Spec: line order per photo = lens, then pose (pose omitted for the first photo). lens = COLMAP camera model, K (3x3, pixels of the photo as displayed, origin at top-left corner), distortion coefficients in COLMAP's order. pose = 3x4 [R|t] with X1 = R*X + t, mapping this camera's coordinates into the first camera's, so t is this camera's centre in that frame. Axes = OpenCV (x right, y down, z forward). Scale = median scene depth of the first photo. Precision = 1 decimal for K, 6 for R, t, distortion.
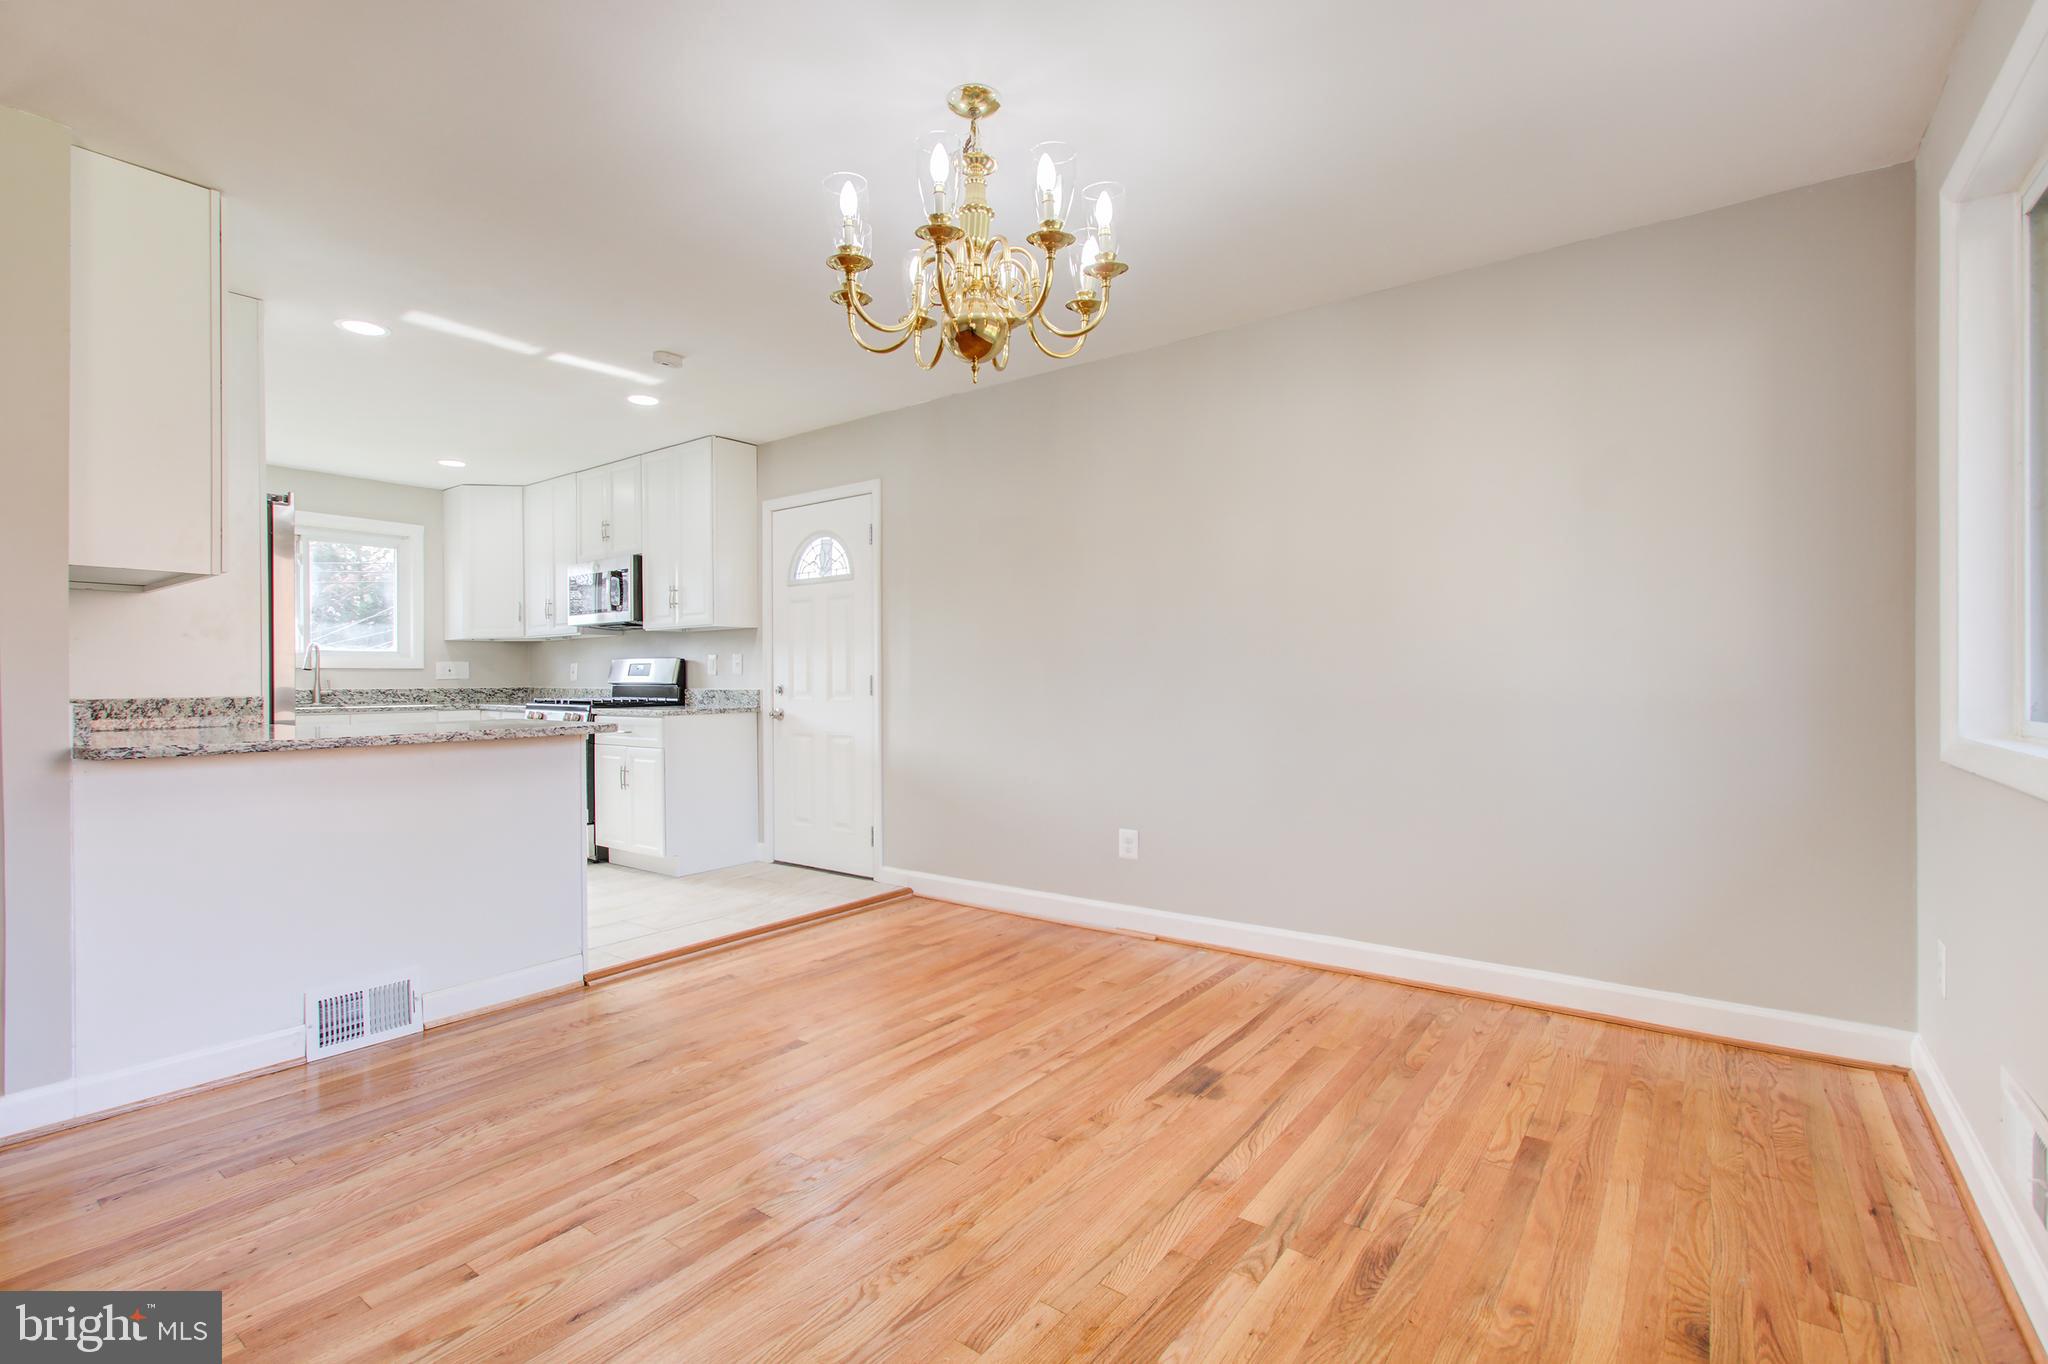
lens RADIAL K [[924.2, 0, 997.7], [0, 924.2, 682.1], [0, 0, 1]] dist [0.000458, 0.003555]
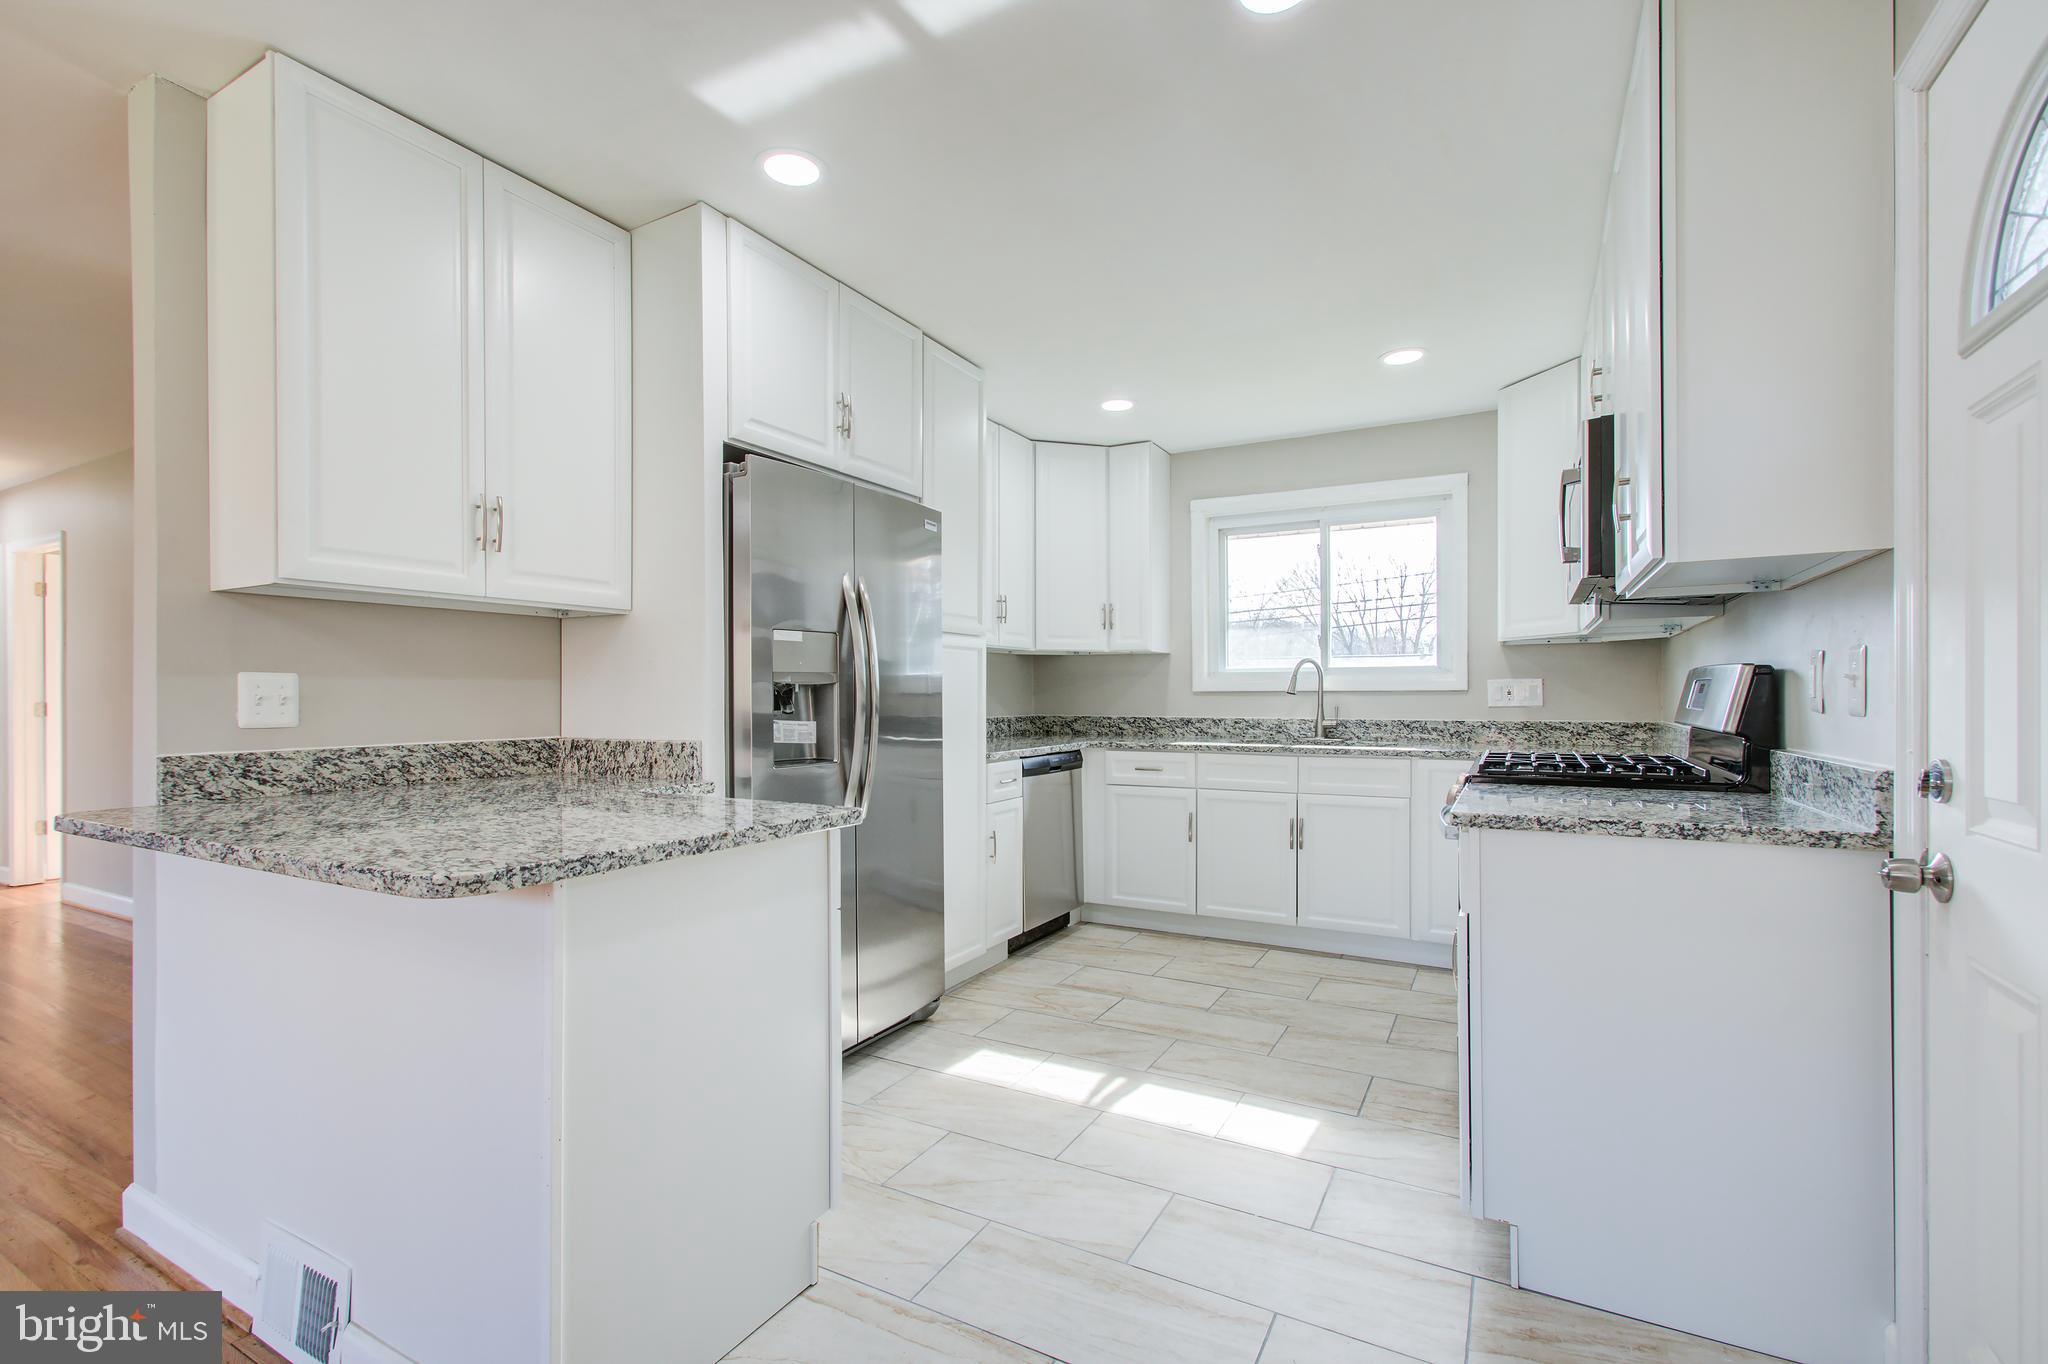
lens RADIAL K [[924.2, 0, 1008.4], [0, 924.2, 695.4], [0, 0, 1]] dist [0.000458, 0.003555]
pose [[0.144350, 0.003454, -0.989521, -0.022935], [-0.002135, 0.999993, 0.003179, -0.016025], [0.989524, 0.001654, 0.144356, 0.751937]]
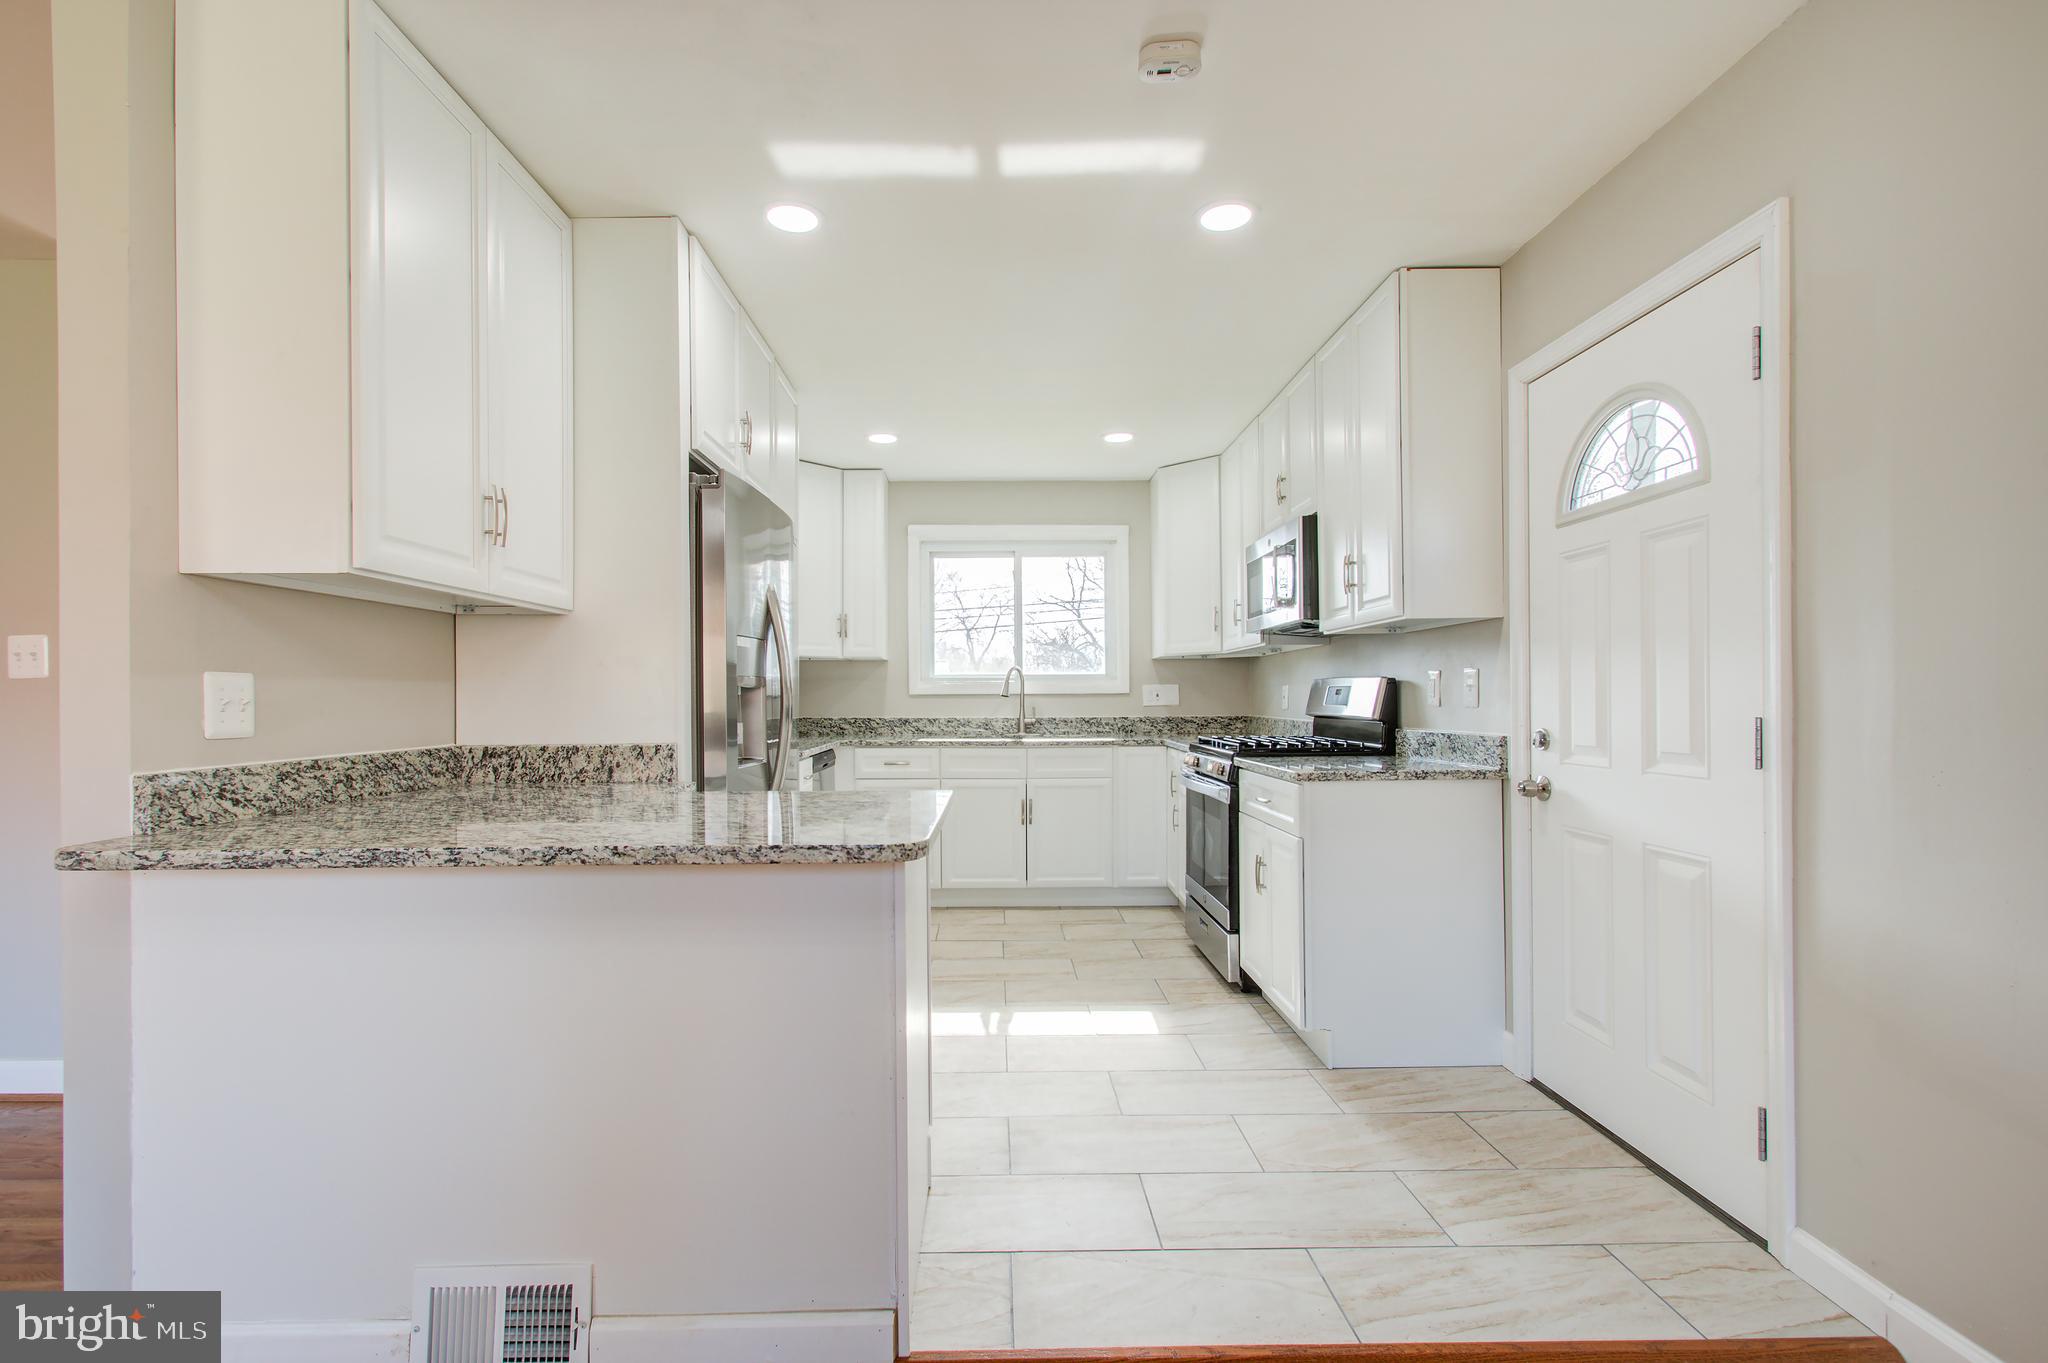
lens RADIAL K [[924.2, 0, 1005.6], [0, 924.2, 698.1], [0, 0, 1]] dist [0.000458, 0.003555]
pose [[0.618039, 0.001477, -0.786146, -0.025481], [-0.000031, 0.999998, 0.001855, -0.015380], [0.786147, -0.001122, 0.618038, 0.493898]]
